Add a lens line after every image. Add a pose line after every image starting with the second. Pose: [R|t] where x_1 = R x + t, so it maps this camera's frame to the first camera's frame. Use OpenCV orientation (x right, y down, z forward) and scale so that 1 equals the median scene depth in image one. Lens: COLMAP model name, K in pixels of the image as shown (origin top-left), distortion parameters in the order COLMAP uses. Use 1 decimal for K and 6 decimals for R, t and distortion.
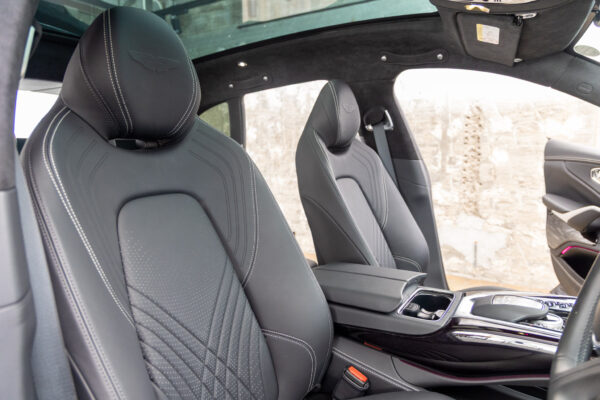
lens RADIAL K [[402.3, 0, 305.6], [0, 402.3, 202.8], [0, 0, 1]] dist [-0.002182, 0.004154]
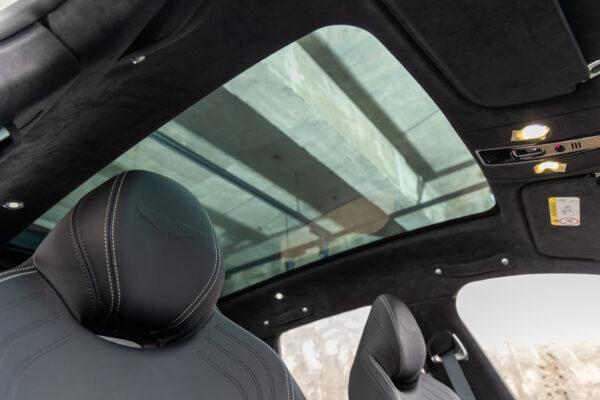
lens RADIAL K [[402.3, 0, 305.6], [0, 402.3, 202.8], [0, 0, 1]] dist [-0.002182, 0.004154]
pose [[0.994877, -0.076996, -0.065503, -0.023231], [0.020991, 0.791199, -0.611198, 0.049113], [0.098885, 0.606692, 0.788763, 0.169323]]
